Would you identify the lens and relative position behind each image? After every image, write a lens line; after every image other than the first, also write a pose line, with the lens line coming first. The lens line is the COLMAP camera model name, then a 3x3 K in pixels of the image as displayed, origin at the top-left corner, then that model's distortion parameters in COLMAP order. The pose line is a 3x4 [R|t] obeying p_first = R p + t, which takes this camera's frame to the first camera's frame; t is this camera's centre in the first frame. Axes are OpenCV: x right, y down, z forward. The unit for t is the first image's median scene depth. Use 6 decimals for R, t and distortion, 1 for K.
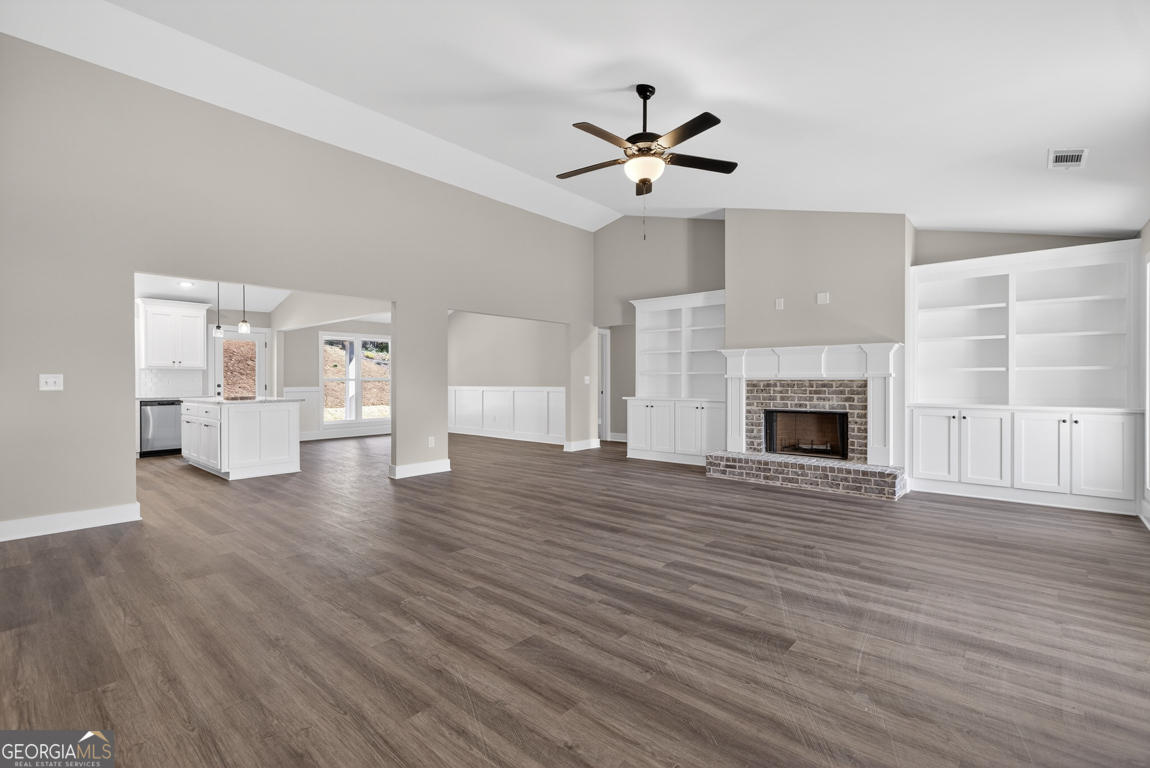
lens RADIAL K [[513.7, 0, 575.0], [0, 513.7, 384.0], [0, 0, 1]] dist [-0.011224, 0.007221]
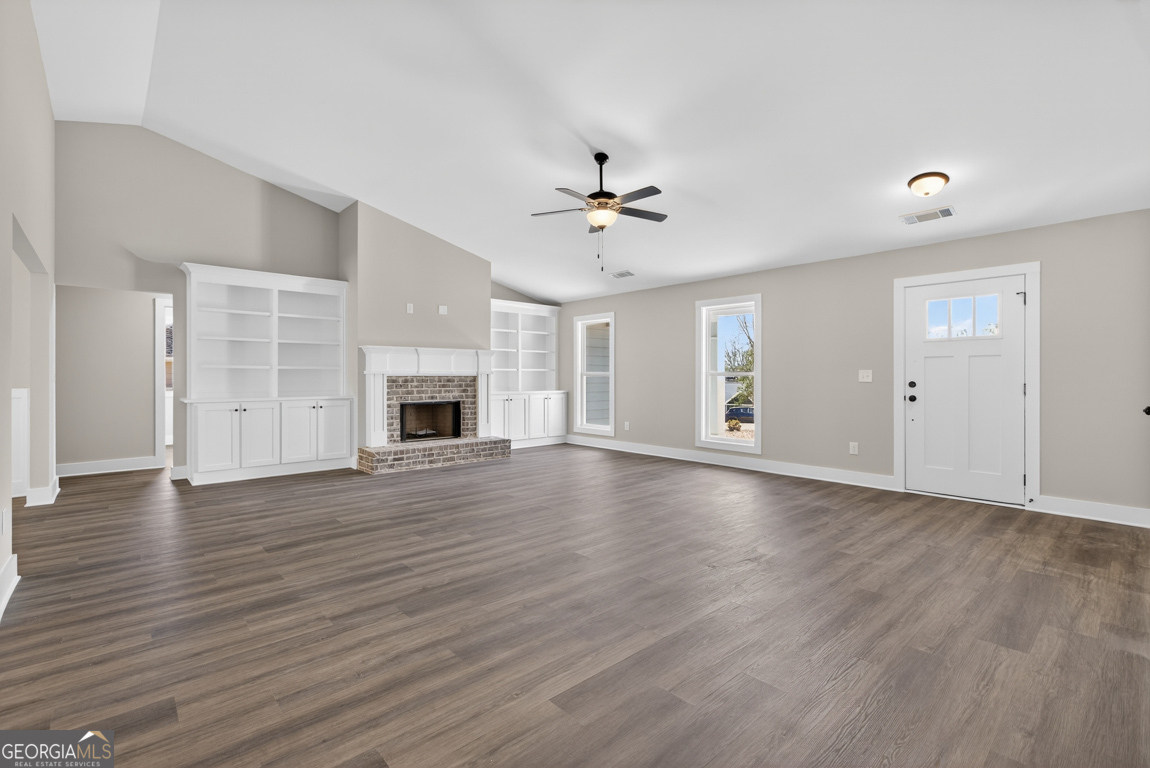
lens RADIAL K [[510.3, 0, 572.4], [0, 510.3, 377.0], [0, 0, 1]] dist [-0.000638, 0.000317]
pose [[0.126460, 0.000183, 0.991972, -0.729885], [0.007444, 0.999972, -0.001134, -0.001969], [-0.991944, 0.007528, 0.126455, 0.559339]]
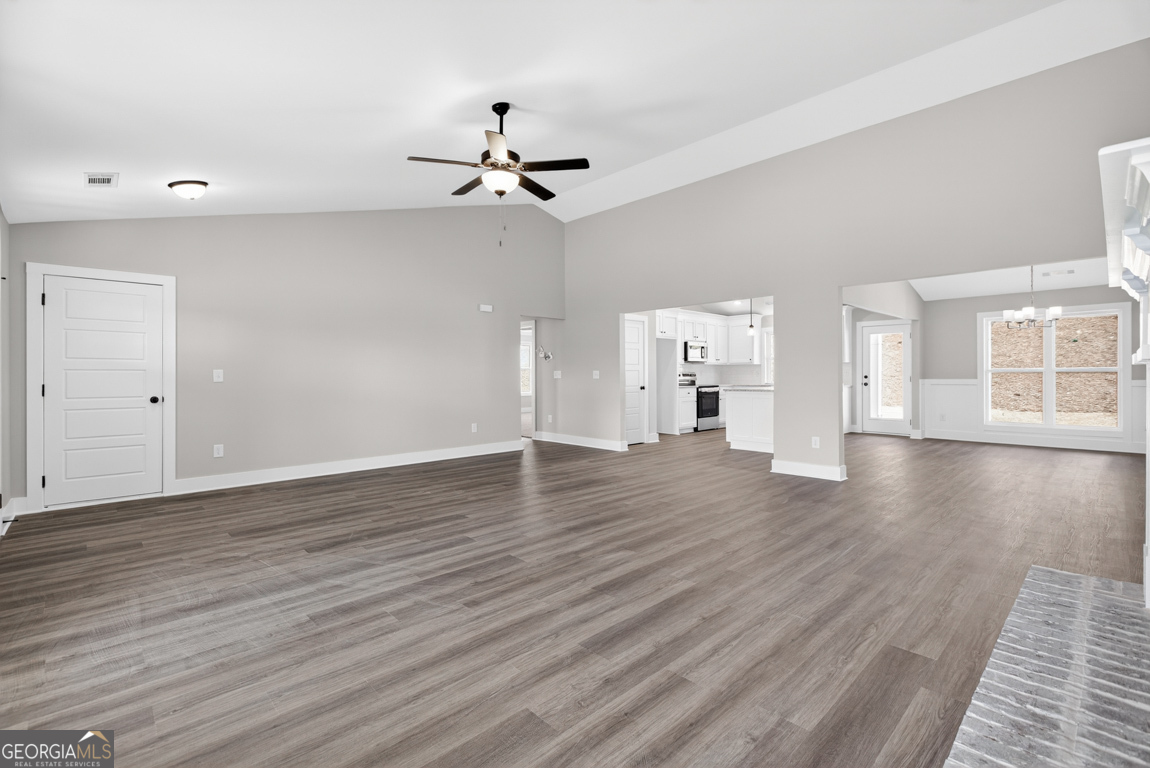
lens RADIAL K [[521.1, 0, 573.9], [0, 521.1, 376.2], [0, 0, 1]] dist [-0.002529, 0.002027]
pose [[-0.094928, 0.006242, -0.995465, 0.753268], [-0.000981, 0.999979, 0.006364, -0.007450], [0.995484, 0.001581, -0.094920, 0.775126]]
